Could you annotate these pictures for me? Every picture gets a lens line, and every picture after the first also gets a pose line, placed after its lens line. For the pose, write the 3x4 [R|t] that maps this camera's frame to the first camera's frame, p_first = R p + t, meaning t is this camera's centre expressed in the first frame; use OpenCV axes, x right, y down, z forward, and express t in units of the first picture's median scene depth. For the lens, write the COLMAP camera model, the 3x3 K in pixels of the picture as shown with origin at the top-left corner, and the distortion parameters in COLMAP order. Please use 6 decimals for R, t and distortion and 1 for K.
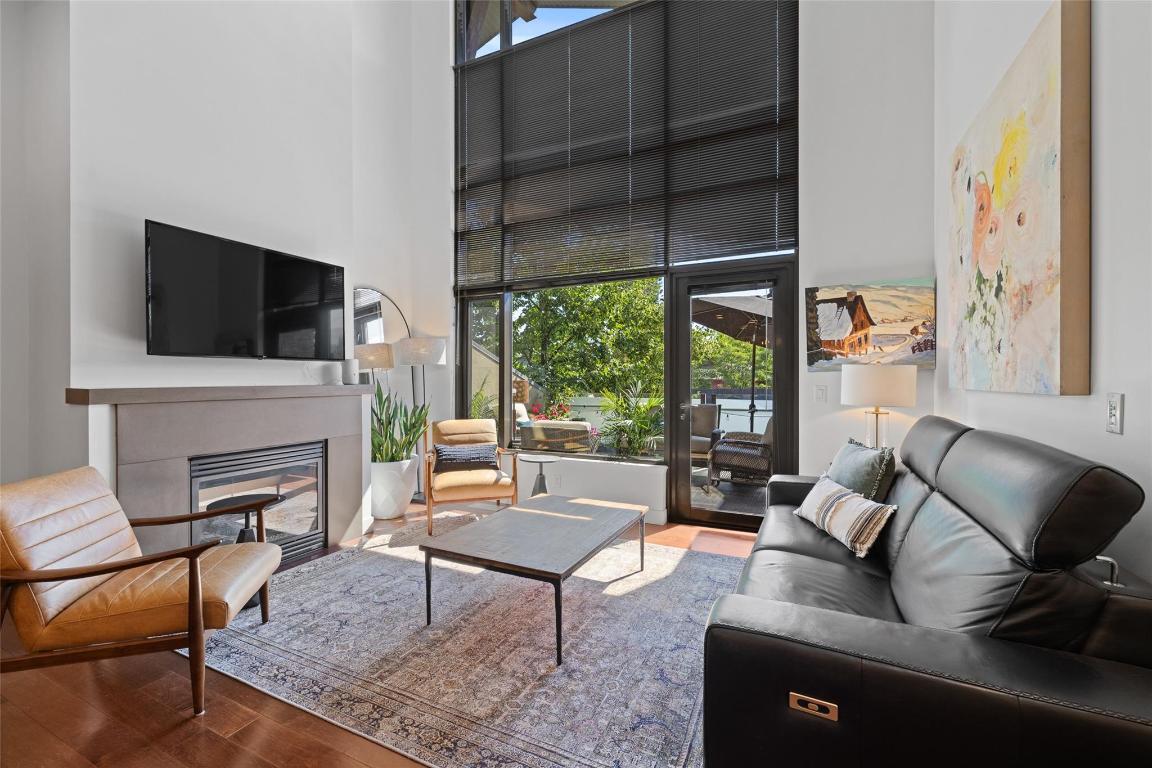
lens RADIAL K [[487.5, 0, 569.5], [0, 487.5, 377.5], [0, 0, 1]] dist [-0.002334, 0.002369]
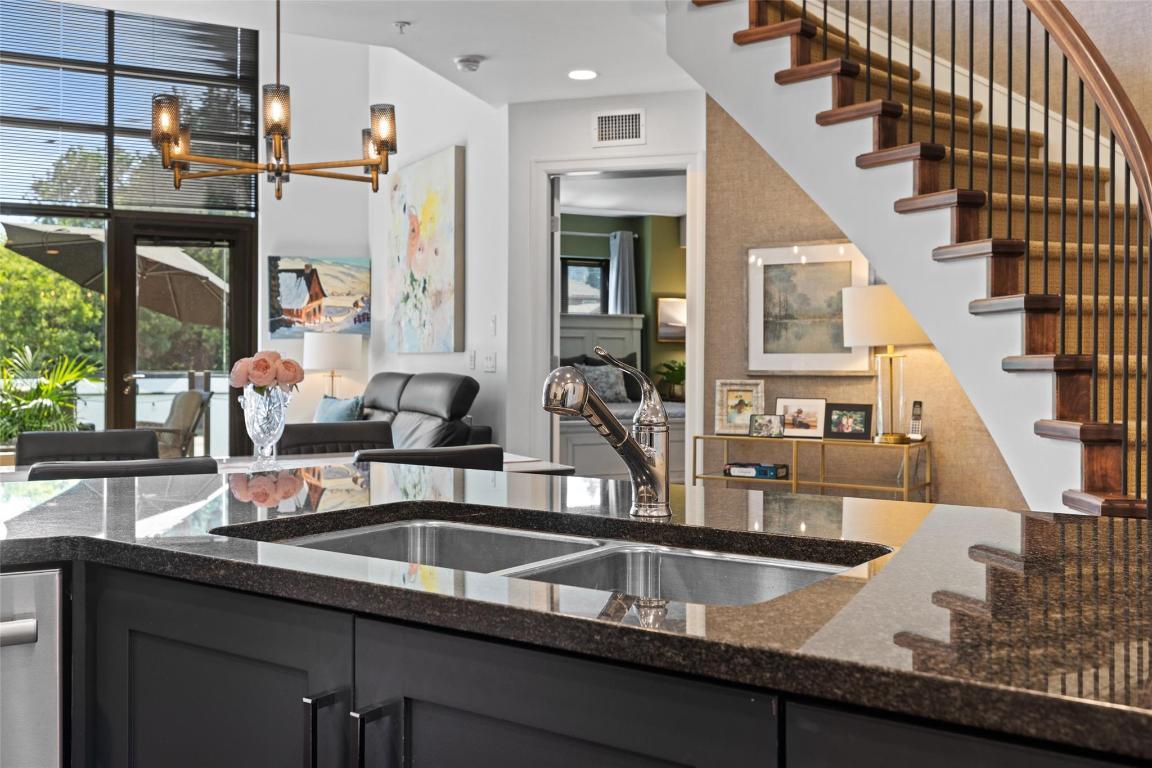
lens RADIAL K [[1090.2, 0, 575.7], [0, 1090.2, 377.2], [0, 0, 1]] dist [-0.006751, 0.000000]
pose [[0.594051, -0.012552, 0.804330, -1.025213], [-0.005189, 0.999798, 0.019435, 0.022440], [-0.804411, -0.015719, 0.593865, -0.918809]]
